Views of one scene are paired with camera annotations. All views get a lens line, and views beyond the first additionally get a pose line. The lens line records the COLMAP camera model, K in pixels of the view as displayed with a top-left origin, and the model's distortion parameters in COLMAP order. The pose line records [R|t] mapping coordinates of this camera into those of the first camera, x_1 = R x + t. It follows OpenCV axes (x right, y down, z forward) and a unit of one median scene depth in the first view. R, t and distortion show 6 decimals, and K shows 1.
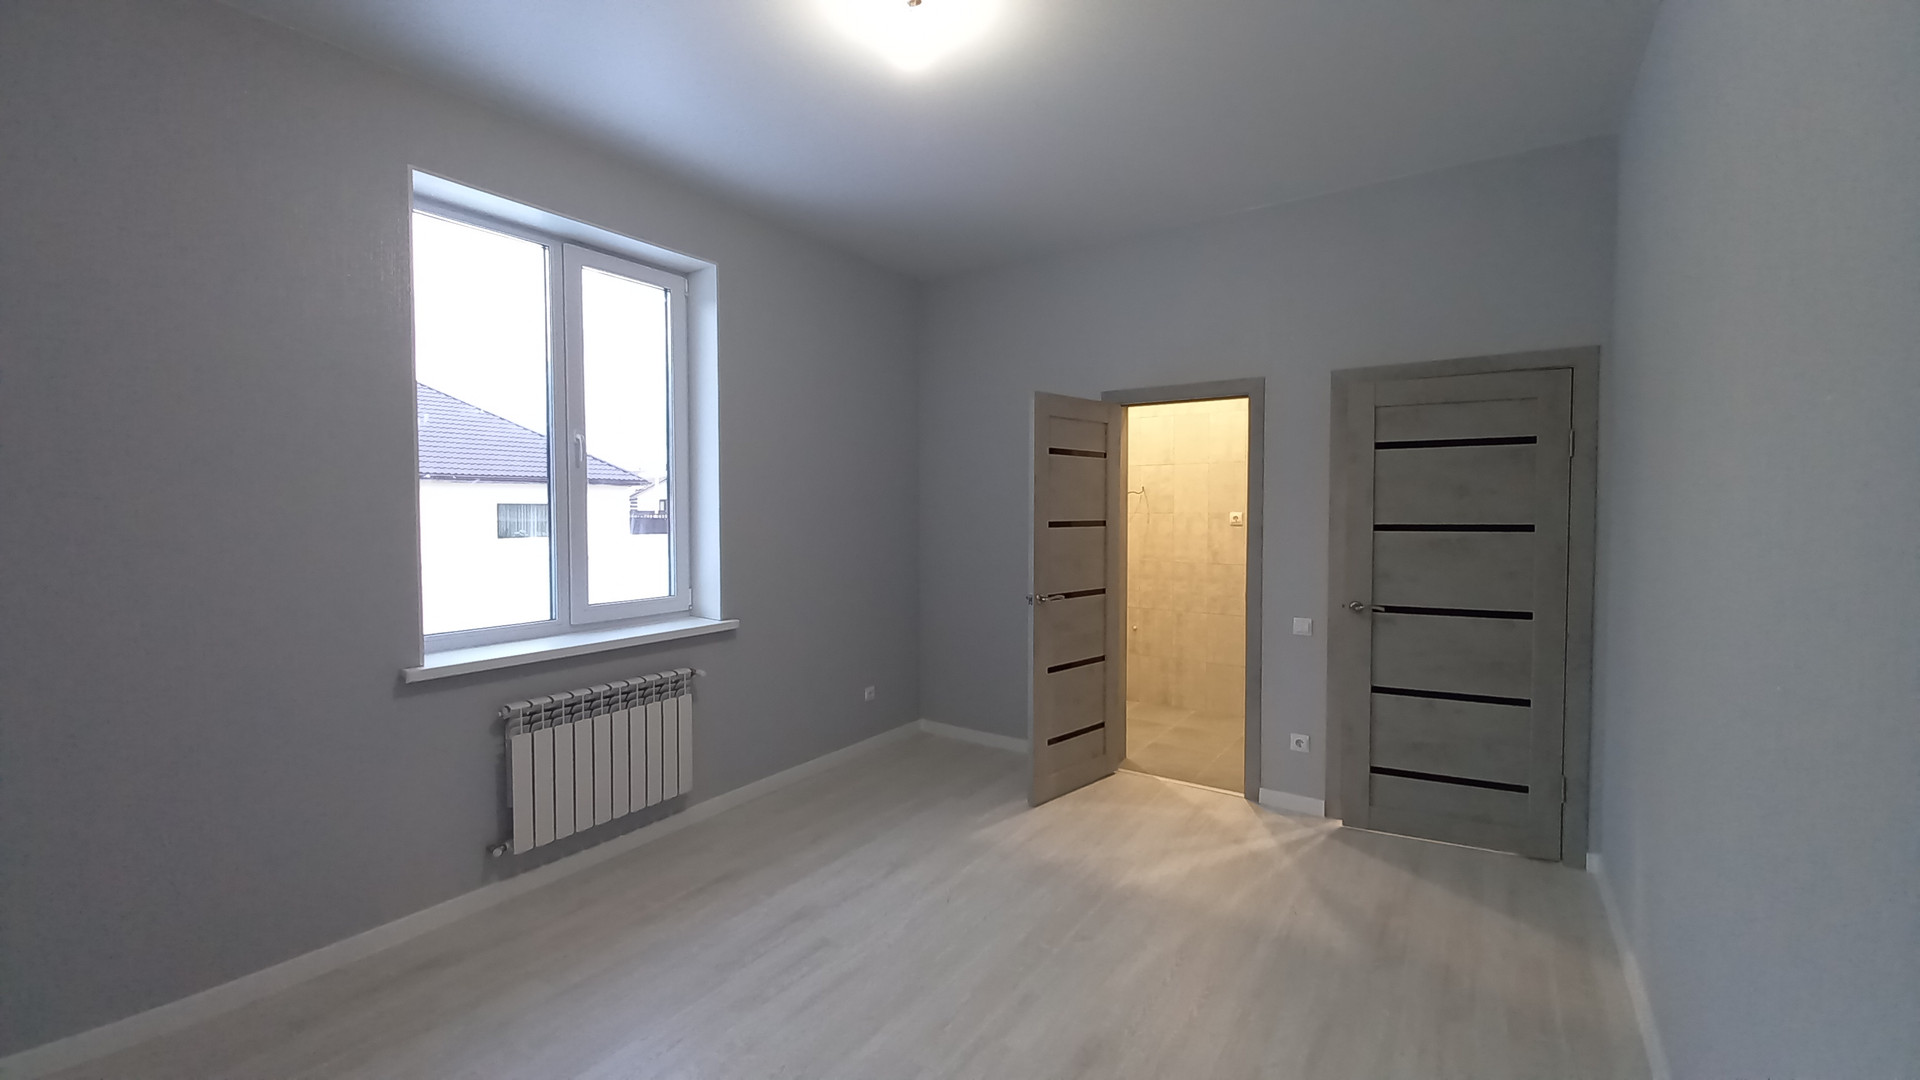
lens RADIAL K [[749.2, 0, 987.3], [0, 749.2, 530.3], [0, 0, 1]] dist [0.011073, -0.011123]
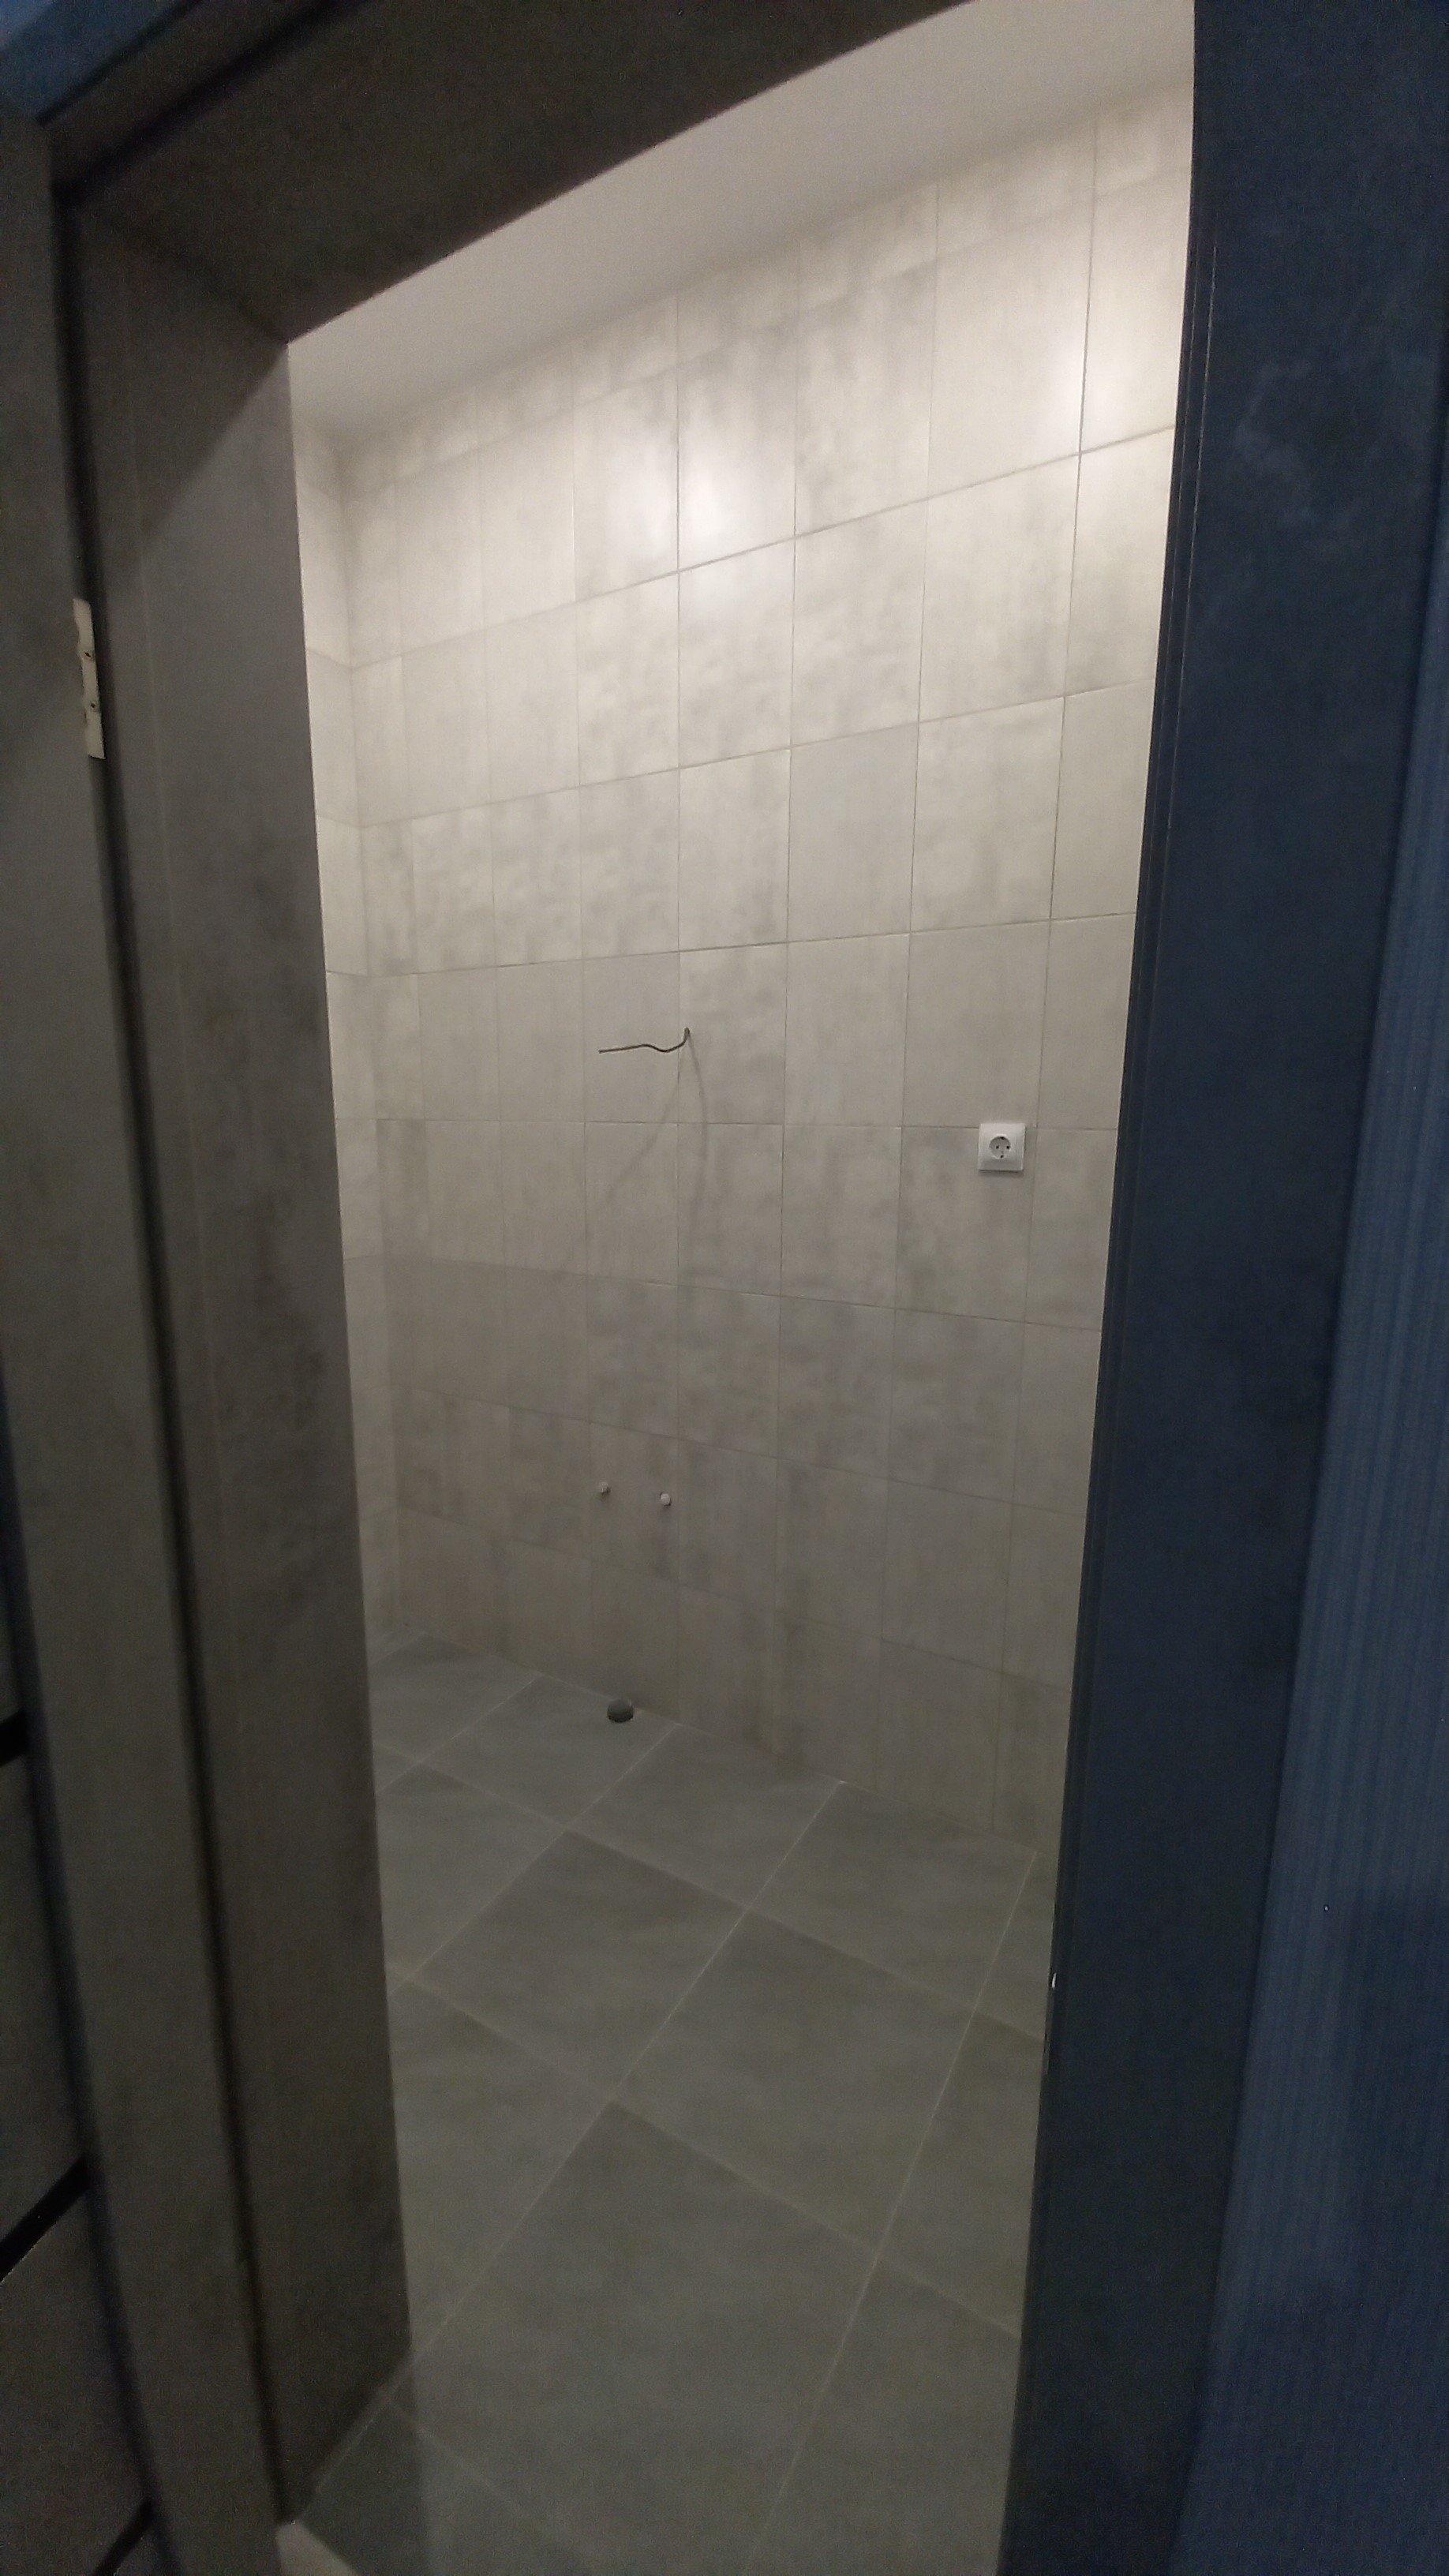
lens RADIAL K [[1005.2, 0, 752.3], [0, 1005.2, 1294.4], [0, 0, 1]] dist [0.011073, -0.011123]
pose [[0.995867, -0.000620, 0.090823, 0.202313], [-0.012100, 0.990157, 0.139439, -0.012038], [-0.090016, -0.139962, 0.986057, 0.622179]]
